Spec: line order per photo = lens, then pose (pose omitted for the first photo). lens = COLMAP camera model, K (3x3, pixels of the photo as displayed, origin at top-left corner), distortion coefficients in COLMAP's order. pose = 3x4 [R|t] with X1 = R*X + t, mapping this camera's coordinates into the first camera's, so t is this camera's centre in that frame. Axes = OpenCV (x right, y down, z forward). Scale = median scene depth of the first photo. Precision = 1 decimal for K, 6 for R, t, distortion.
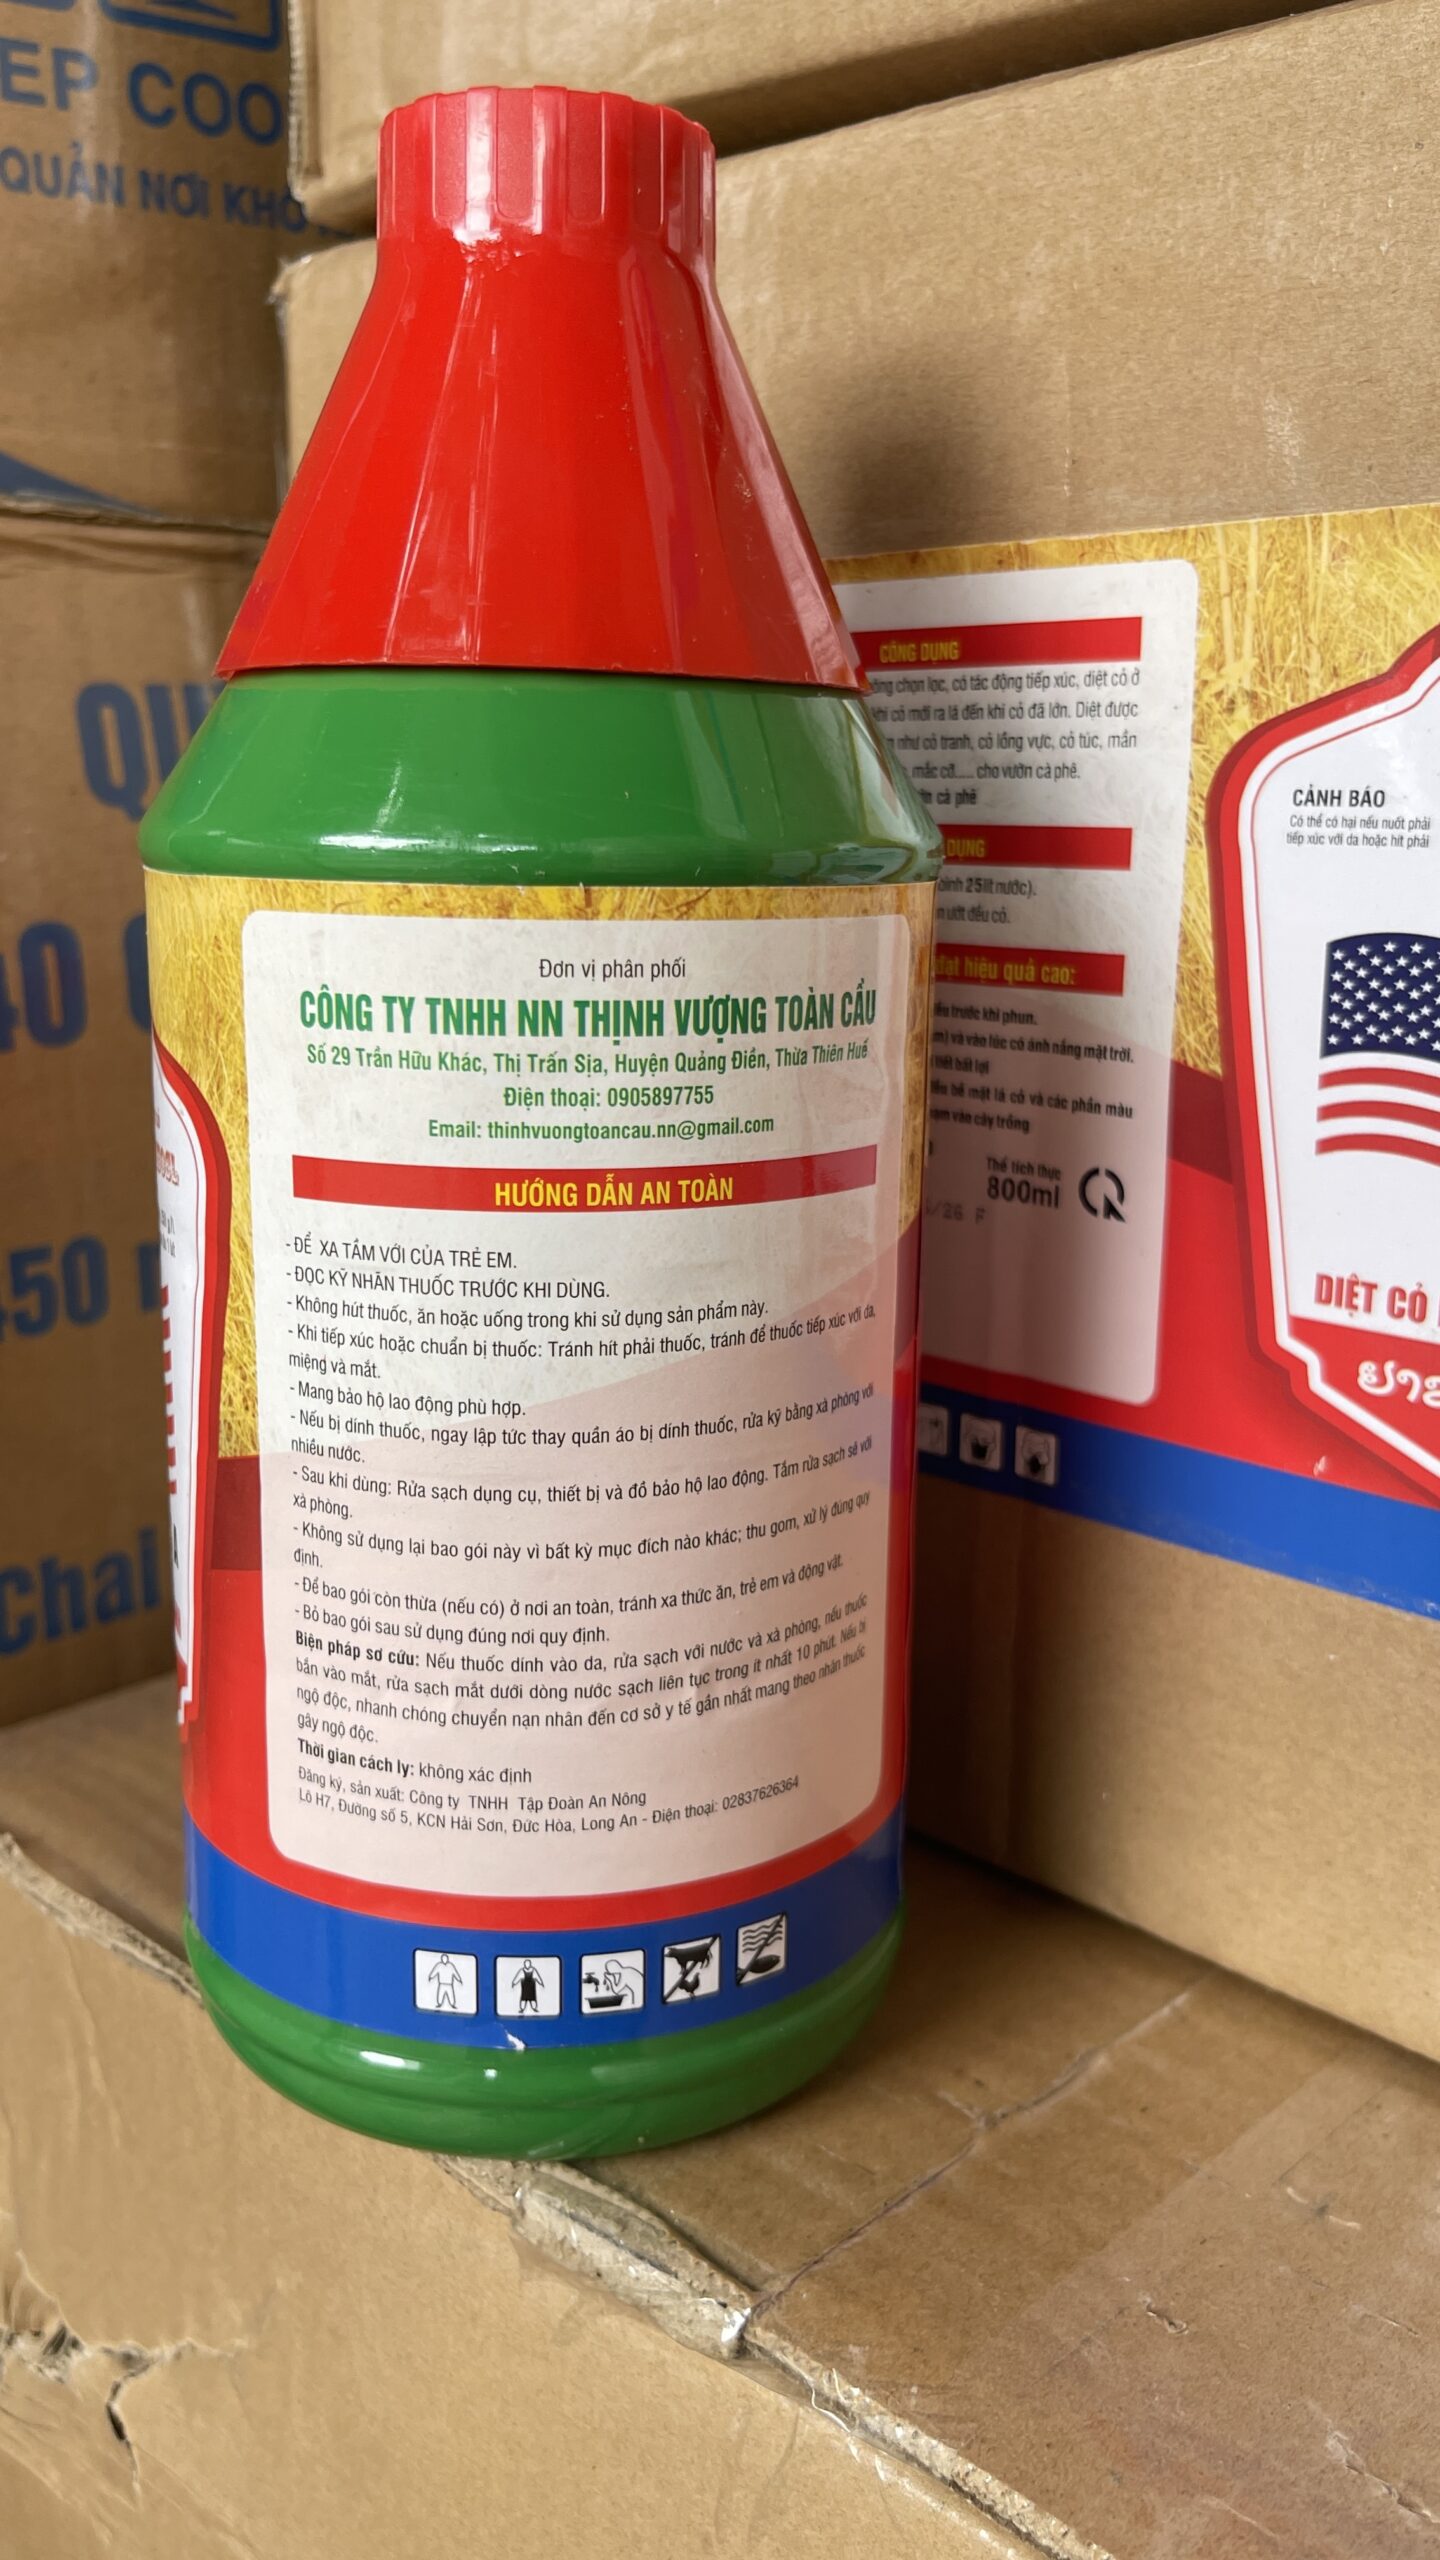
lens RADIAL K [[2296.0, 0, 717.0], [0, 2296.0, 1325.1], [0, 0, 1]] dist [0.032716, -0.072743]
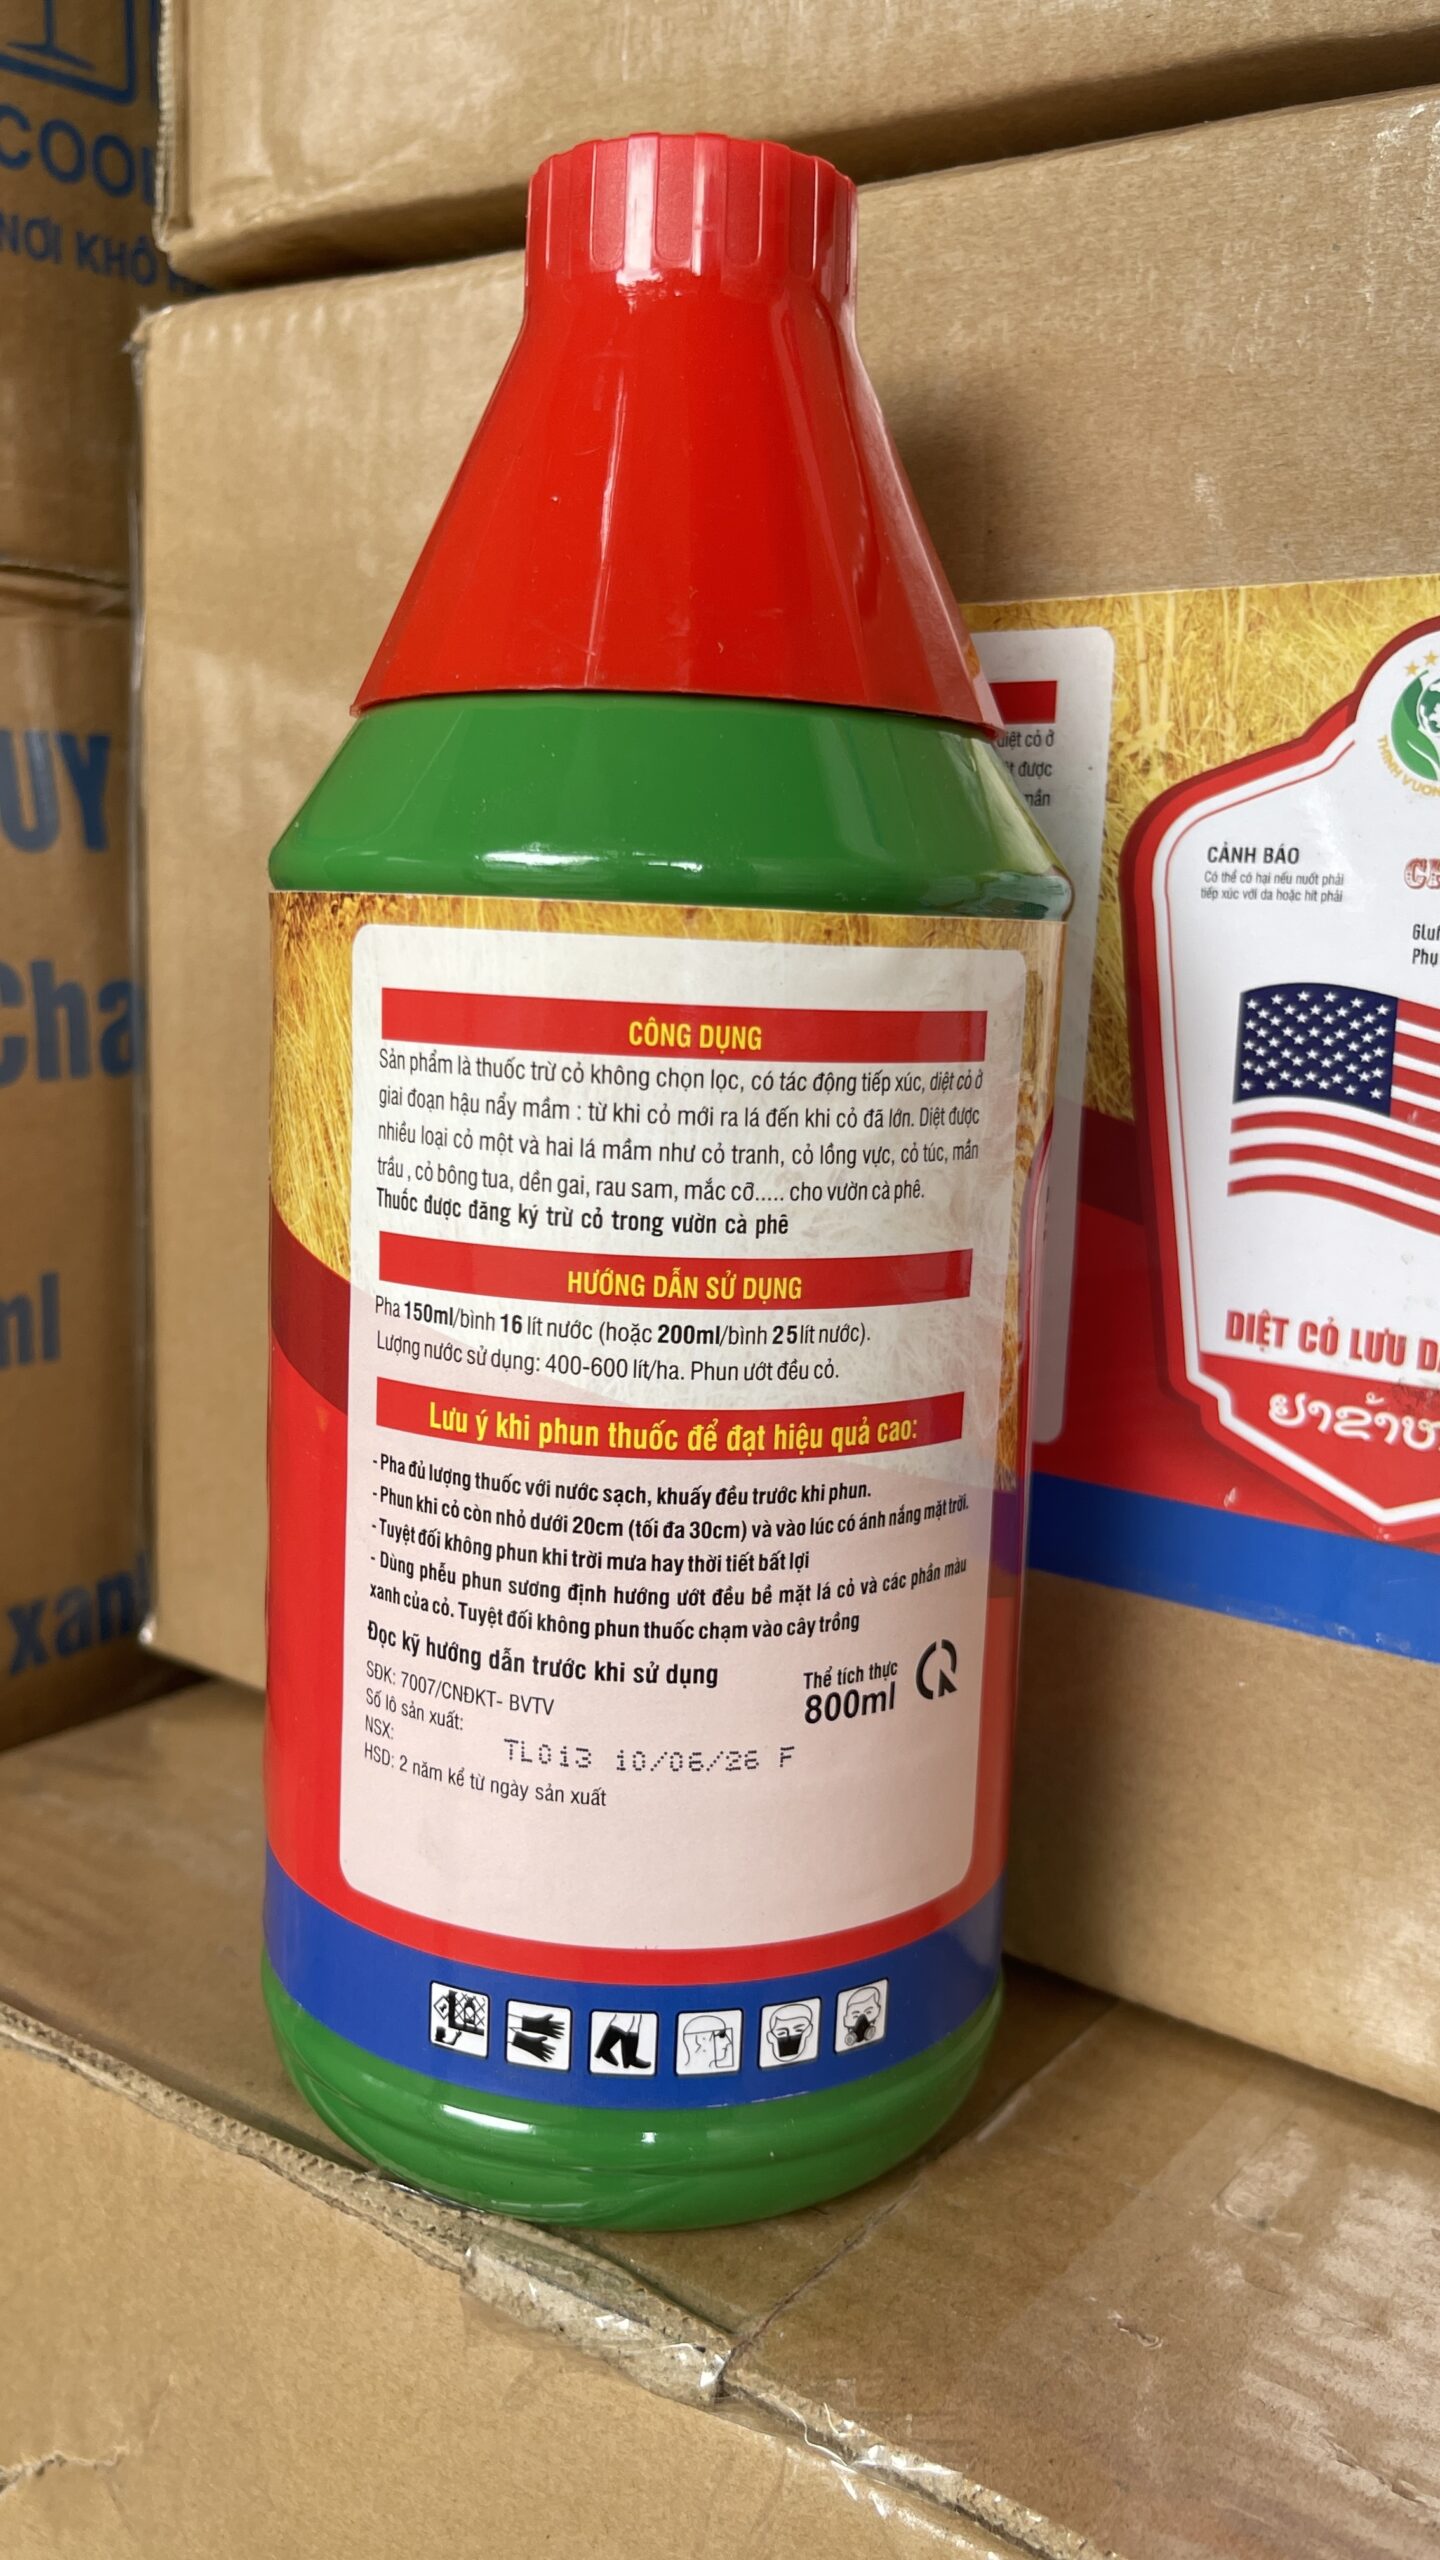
lens RADIAL K [[2296.0, 0, 757.4], [0, 2296.0, 1322.3], [0, 0, 1]] dist [0.032716, -0.072743]
pose [[0.988849, 0.001455, 0.148914, -0.107415], [0.006029, 0.998741, -0.049796, 0.034280], [-0.148799, 0.050138, 0.987596, 0.006447]]
